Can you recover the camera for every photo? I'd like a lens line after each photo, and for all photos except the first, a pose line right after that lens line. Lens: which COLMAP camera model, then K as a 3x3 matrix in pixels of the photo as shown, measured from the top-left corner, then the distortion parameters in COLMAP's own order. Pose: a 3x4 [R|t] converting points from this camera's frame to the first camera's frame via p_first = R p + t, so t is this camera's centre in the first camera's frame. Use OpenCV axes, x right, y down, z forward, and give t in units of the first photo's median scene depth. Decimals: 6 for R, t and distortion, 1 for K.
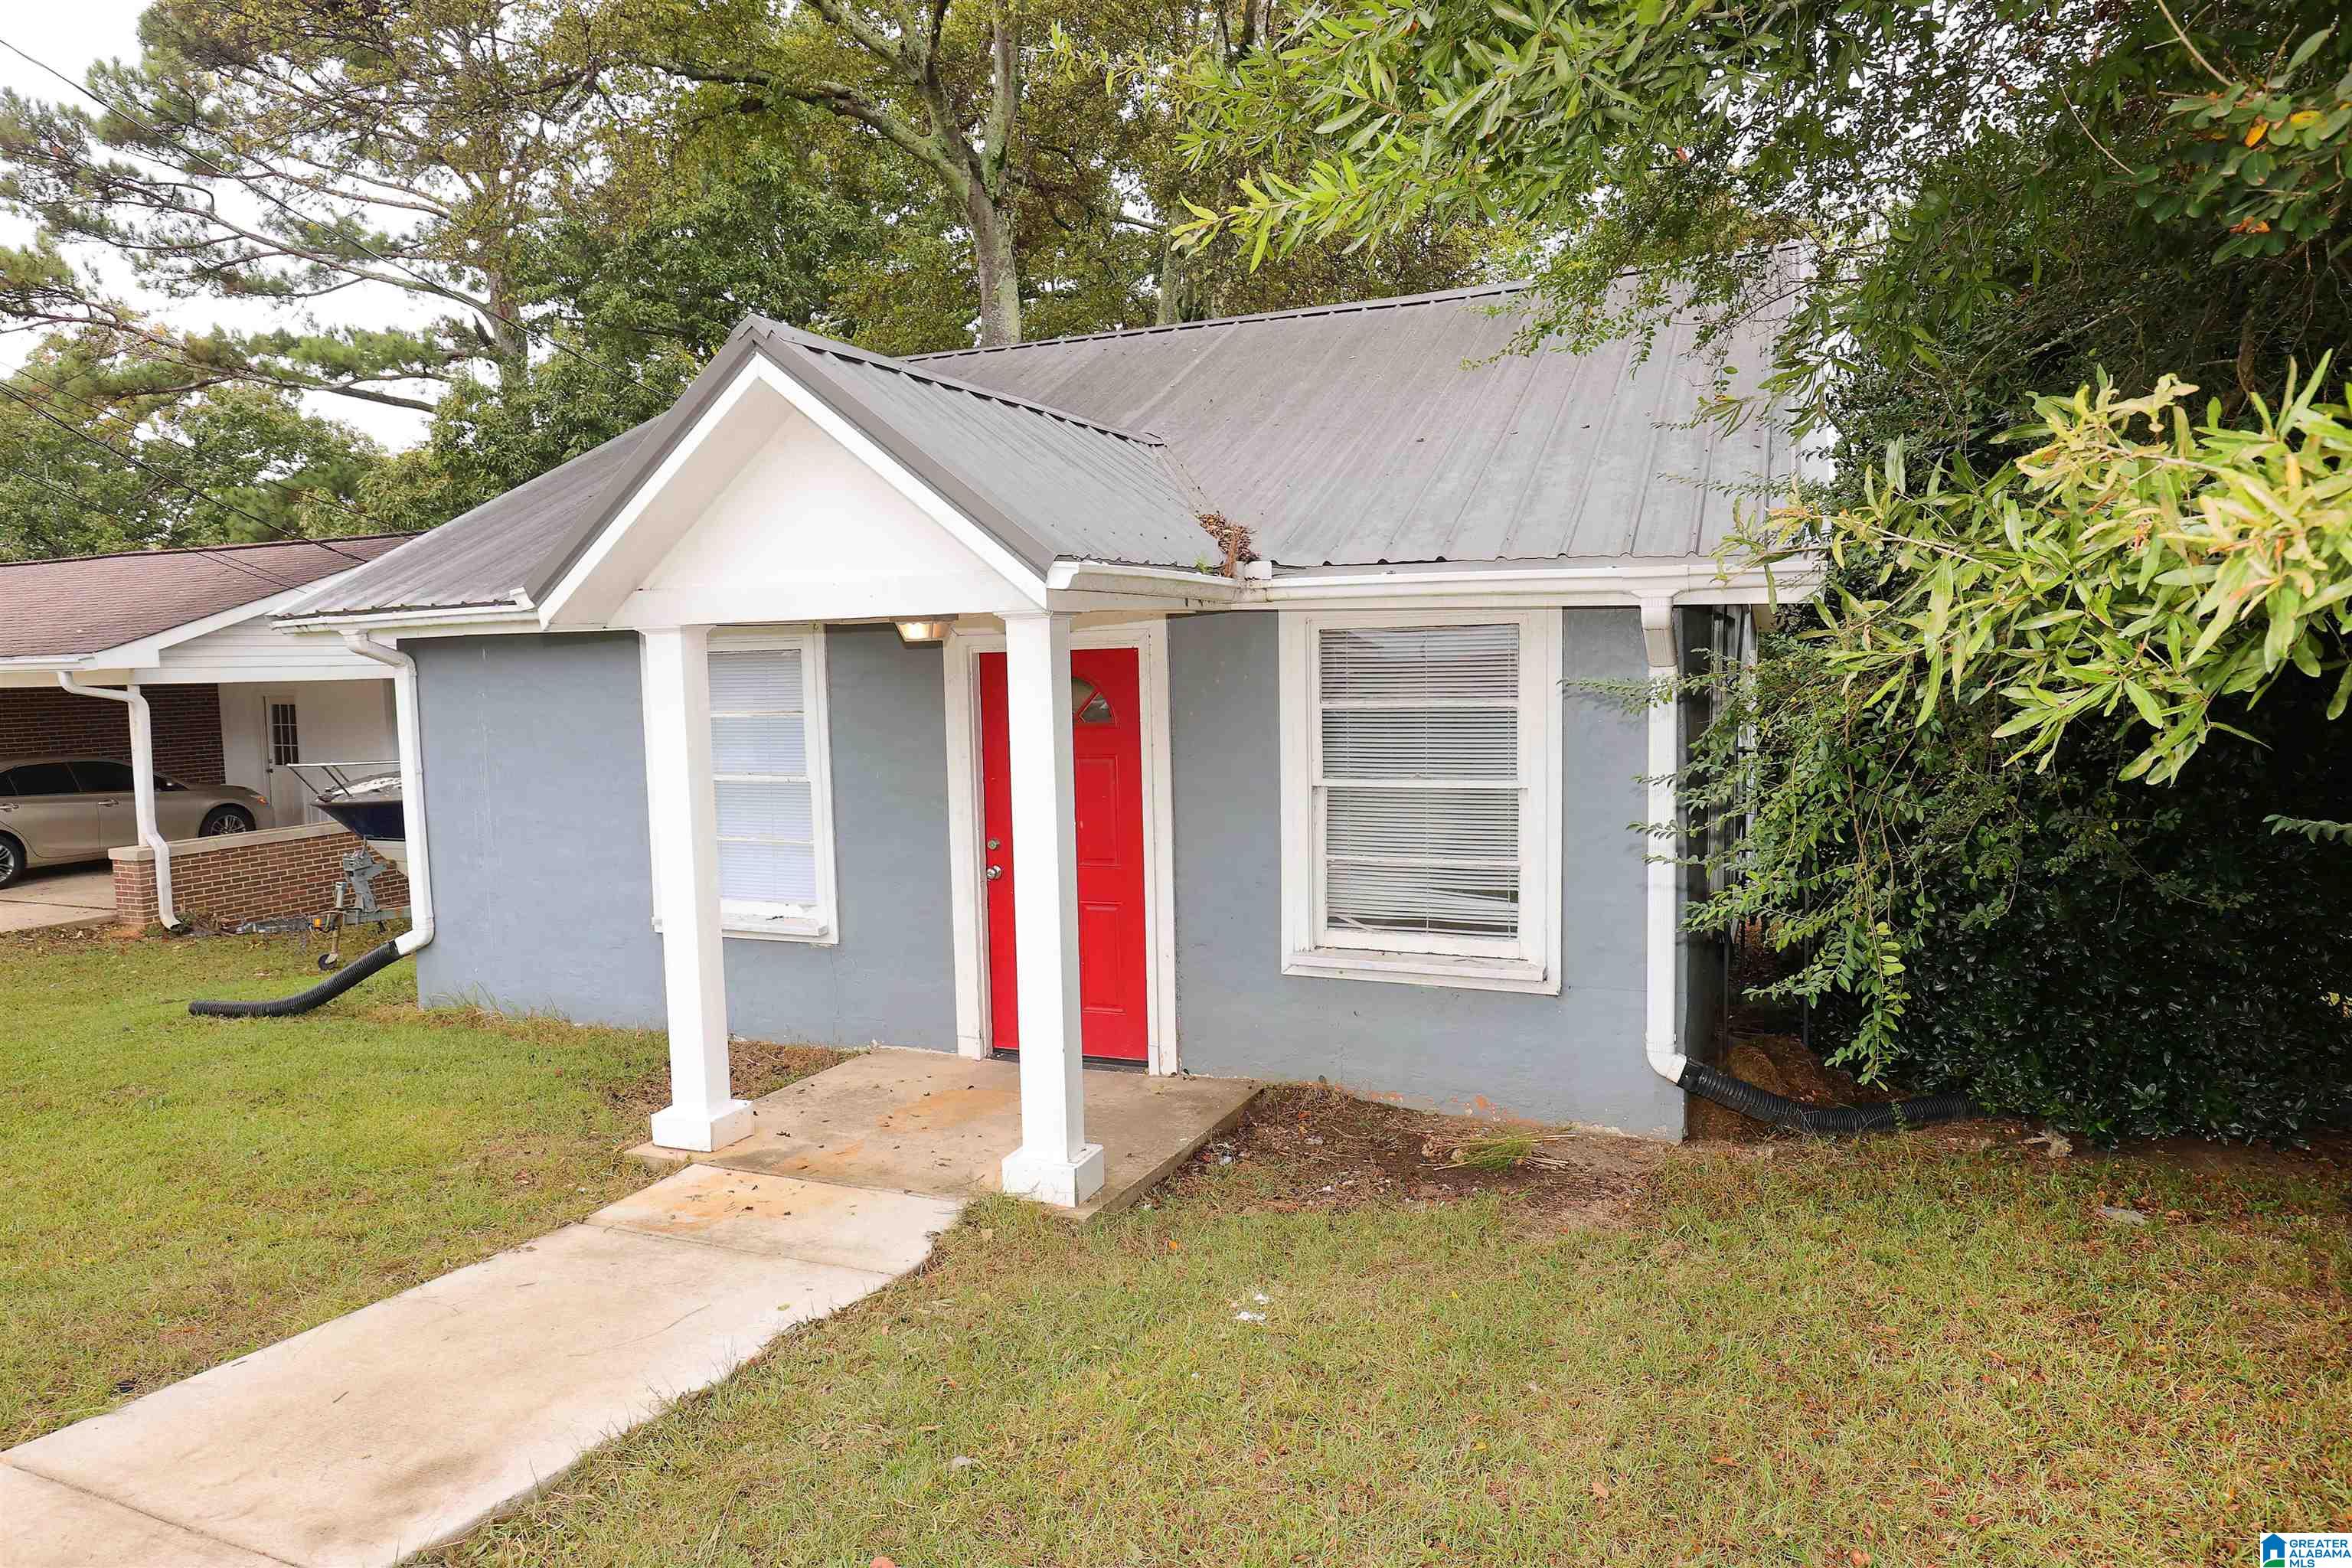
lens RADIAL K [[1480.4, 0, 1177.4], [0, 1480.4, 789.4], [0, 0, 1]] dist [0.000403, -0.000881]
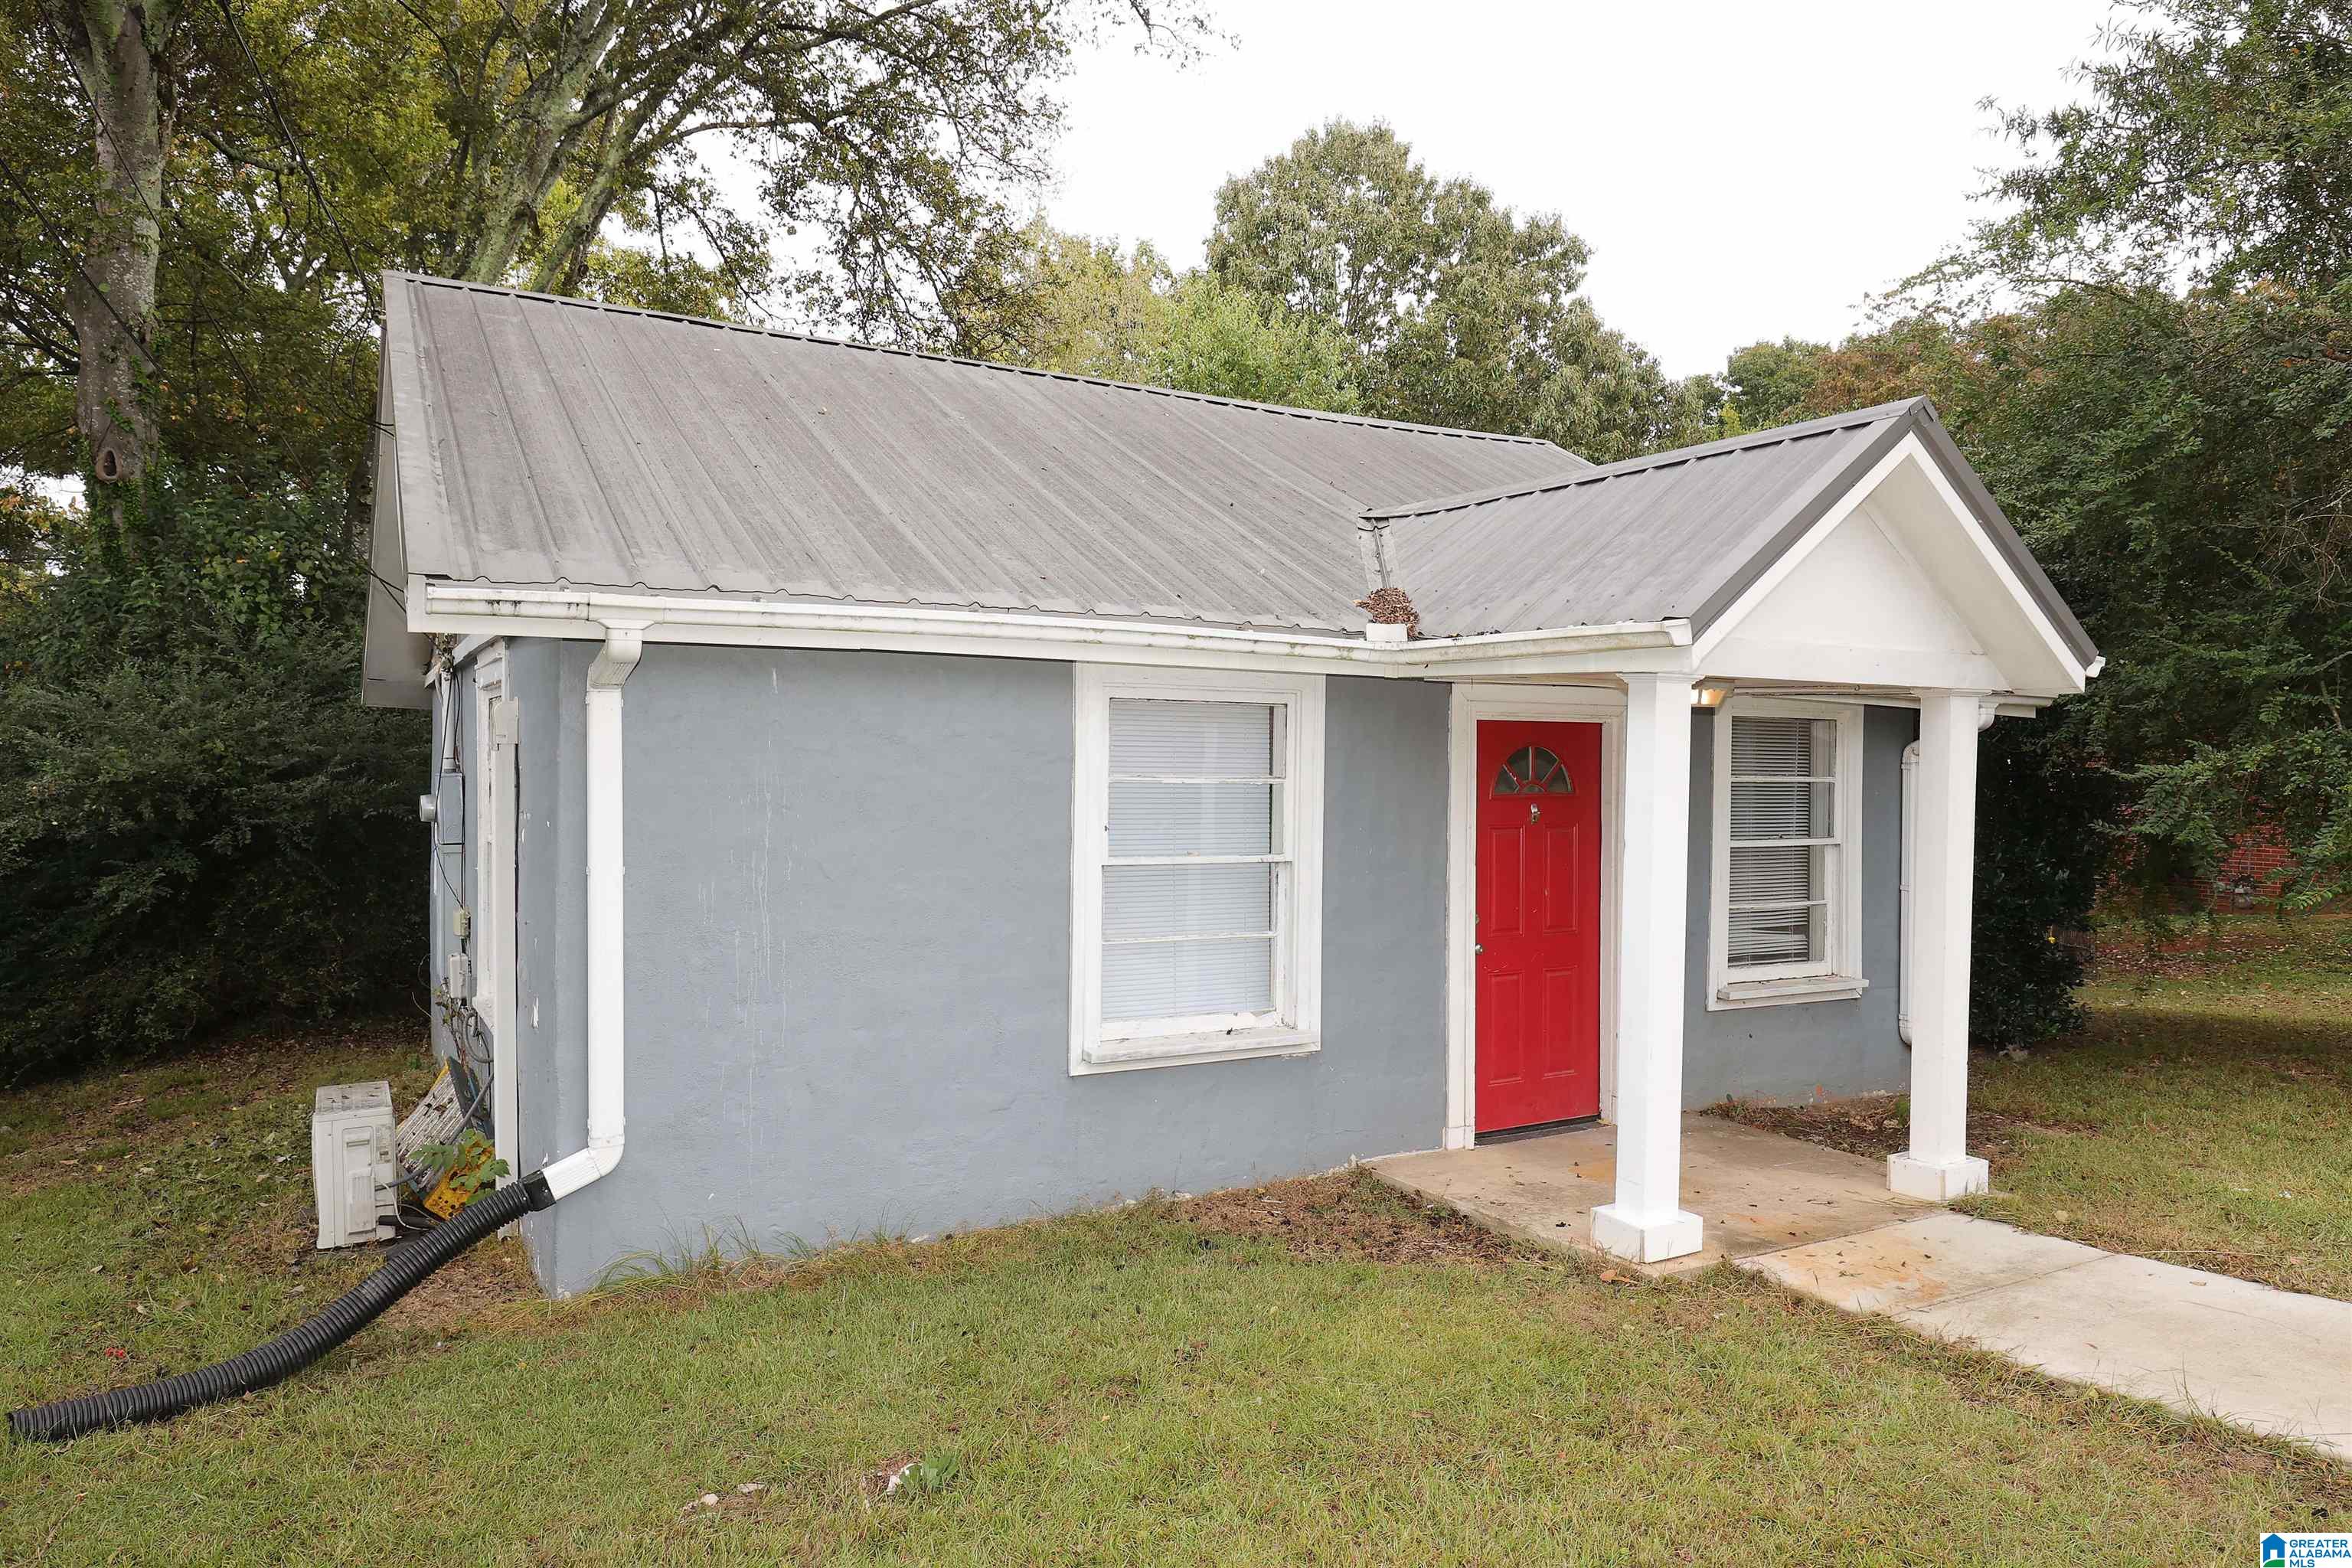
lens RADIAL K [[1573.3, 0, 1176.5], [0, 1573.3, 782.1], [0, 0, 1]] dist [0.003541, 0.003530]
pose [[0.575634, 0.022211, 0.817406, -1.362749], [0.039224, 0.997730, -0.054734, -0.002285], [-0.816766, 0.063569, 0.573456, 0.724613]]
